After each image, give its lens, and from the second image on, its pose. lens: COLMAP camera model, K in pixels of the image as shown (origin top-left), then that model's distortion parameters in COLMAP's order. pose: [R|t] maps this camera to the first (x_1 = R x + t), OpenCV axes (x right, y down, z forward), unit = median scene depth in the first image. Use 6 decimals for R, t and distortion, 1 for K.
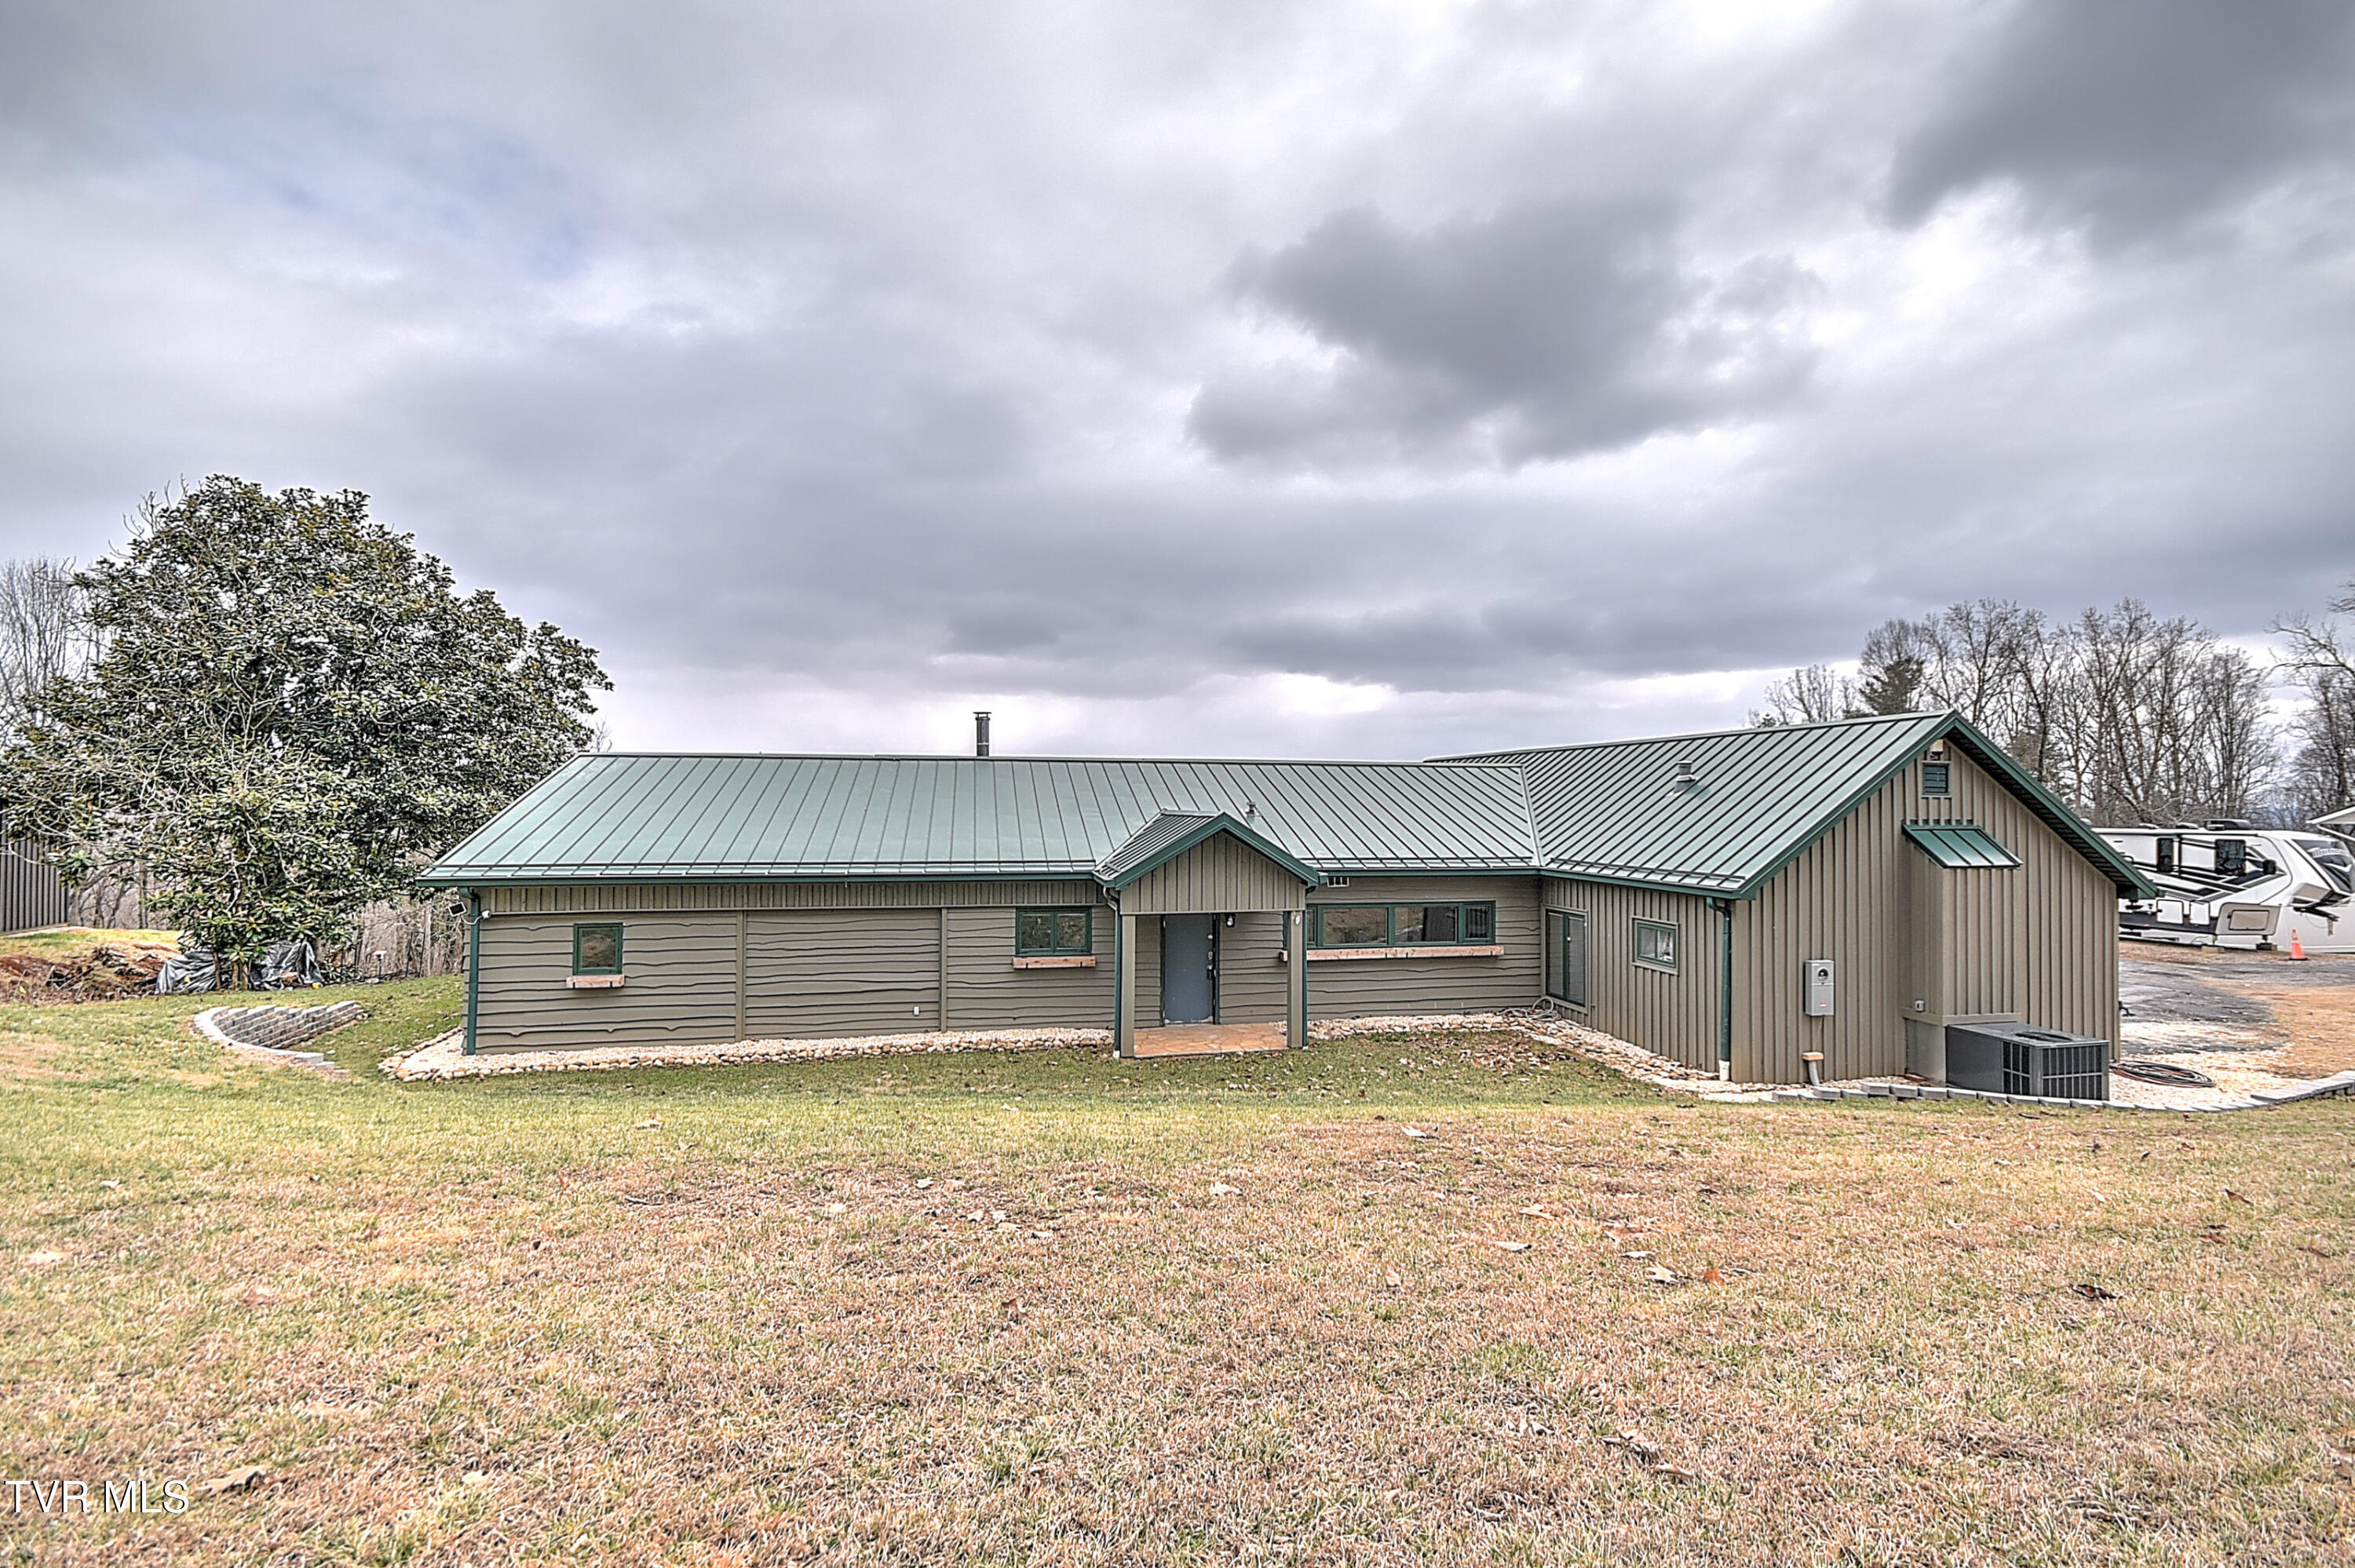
lens RADIAL K [[1027.5, 0, 1183.4], [0, 1027.5, 791.5], [0, 0, 1]] dist [0.009840, -0.000833]
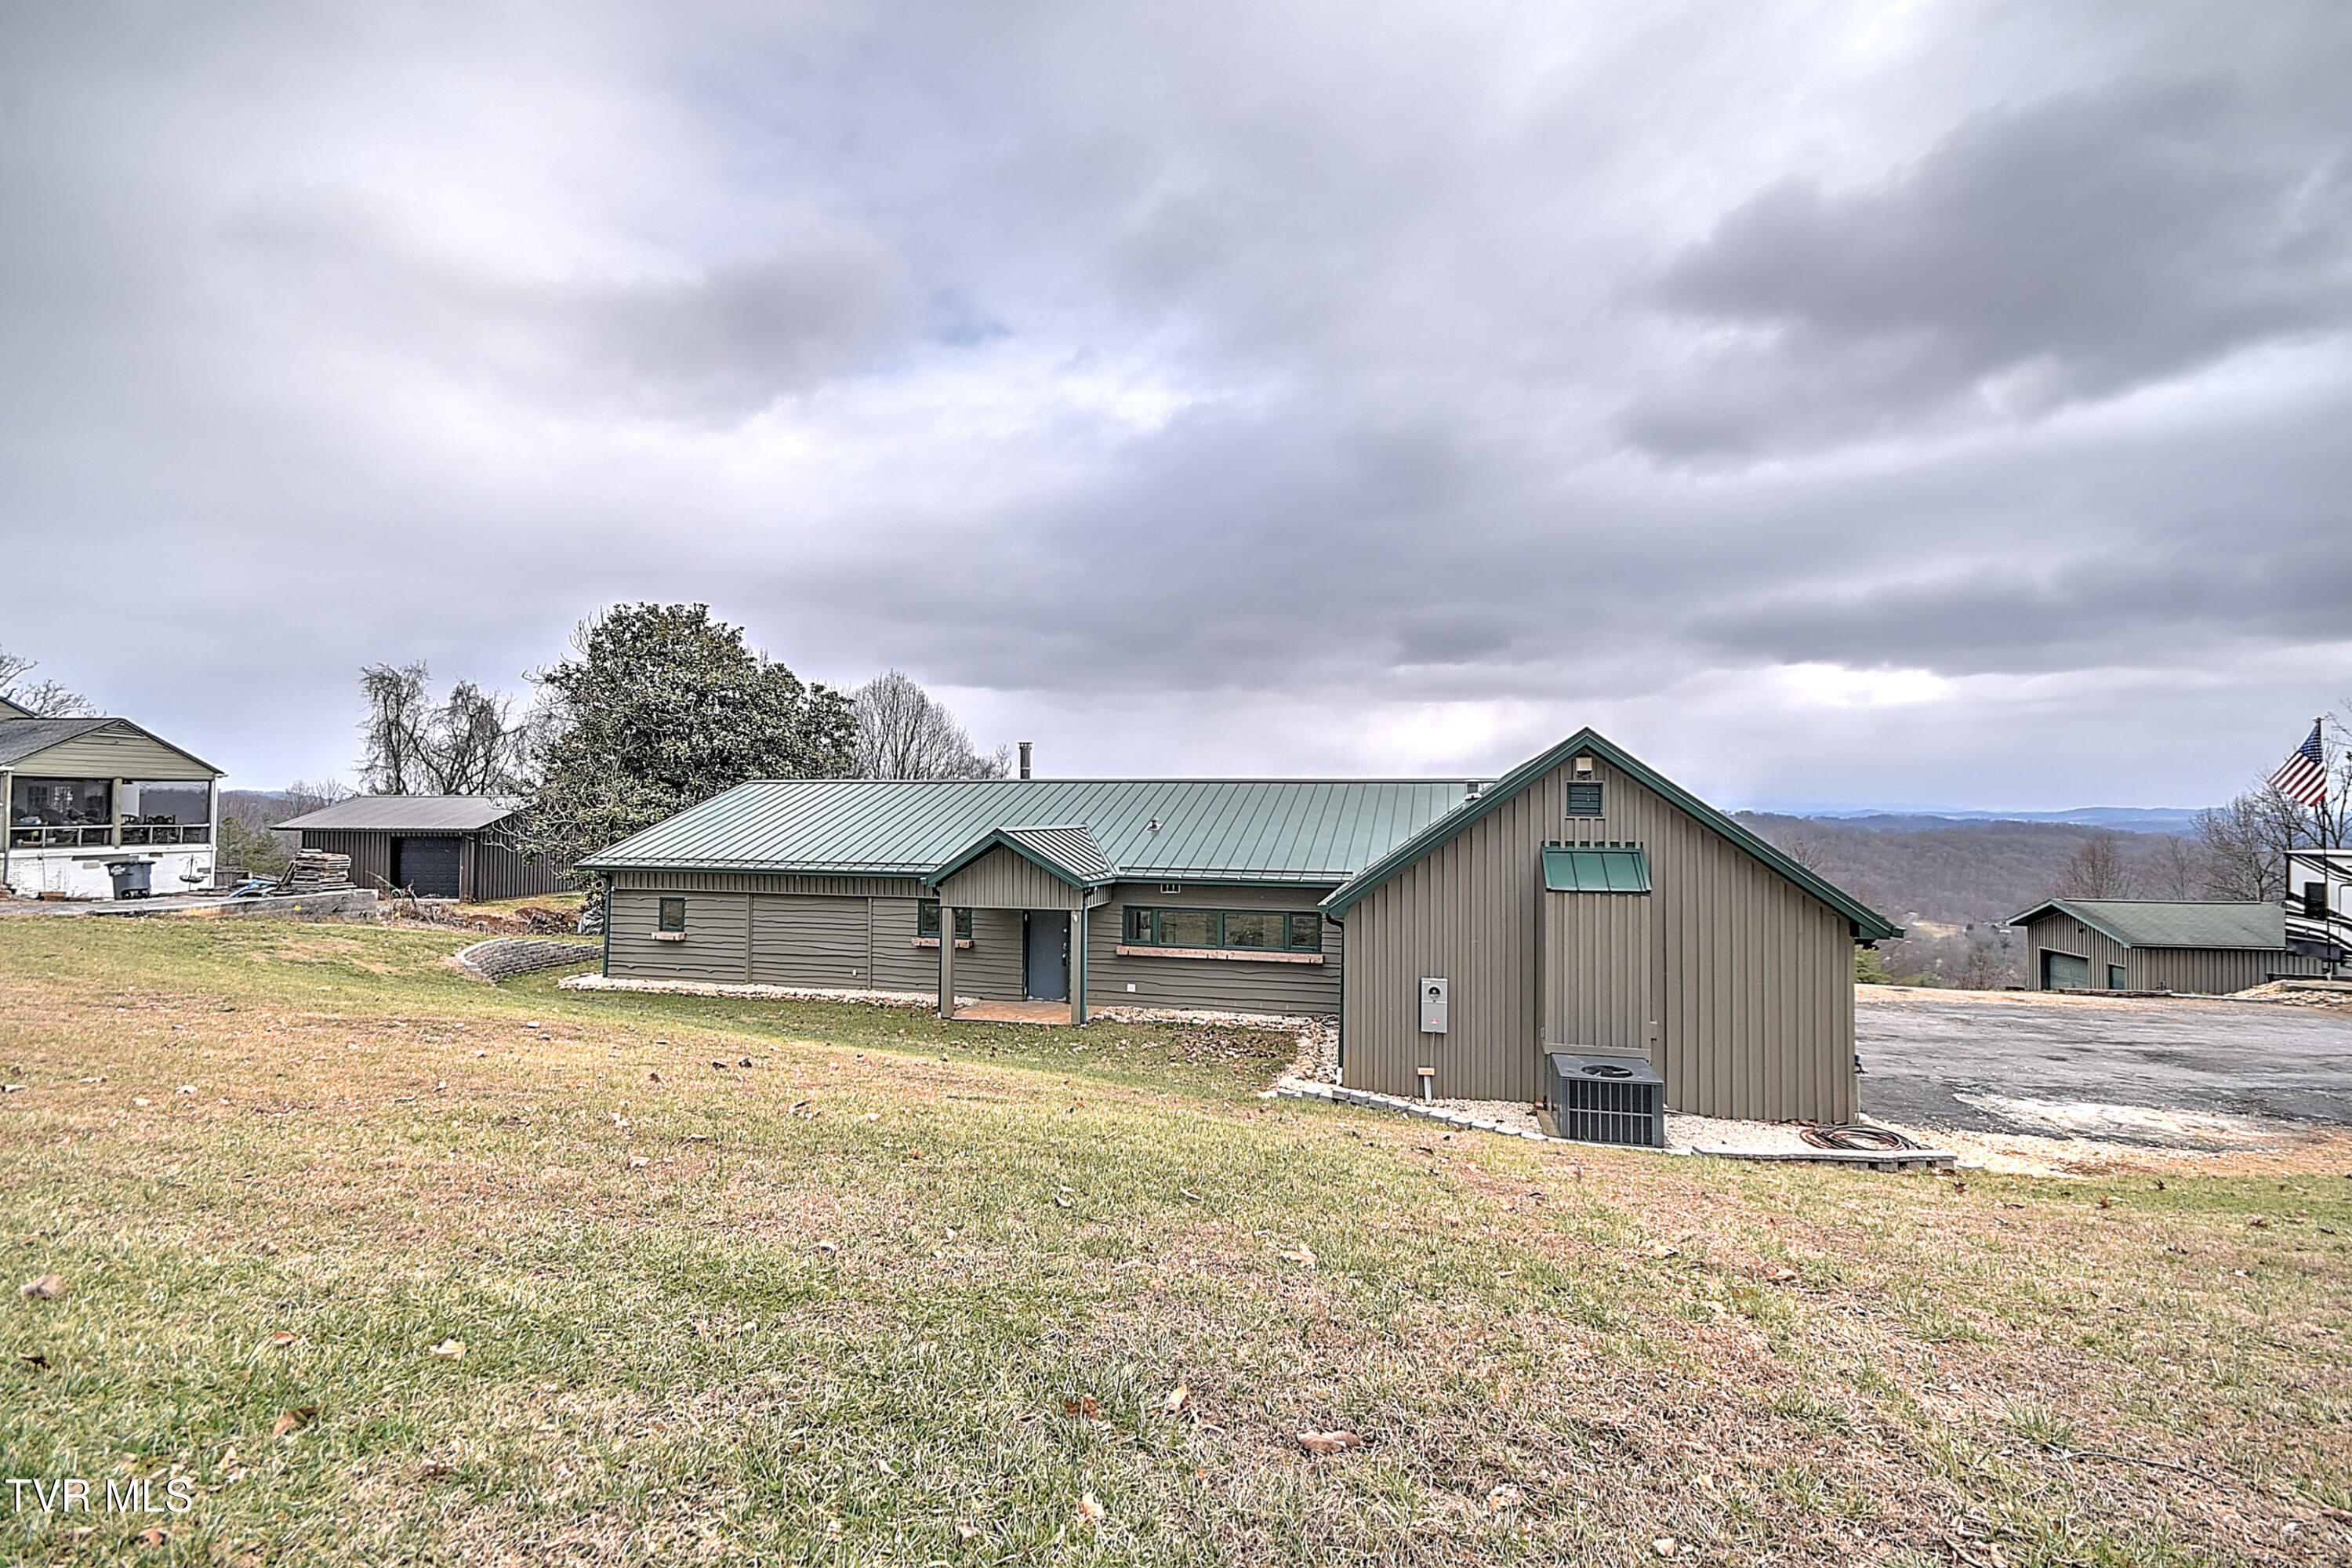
lens RADIAL K [[1026.4, 0, 1181.9], [0, 1026.4, 791.5], [0, 0, 1]] dist [0.009840, -0.000833]
pose [[0.896664, -0.006346, -0.442666, 0.713995], [0.002176, 0.999948, -0.009927, -0.009448], [0.442707, 0.007938, 0.896631, -0.016962]]
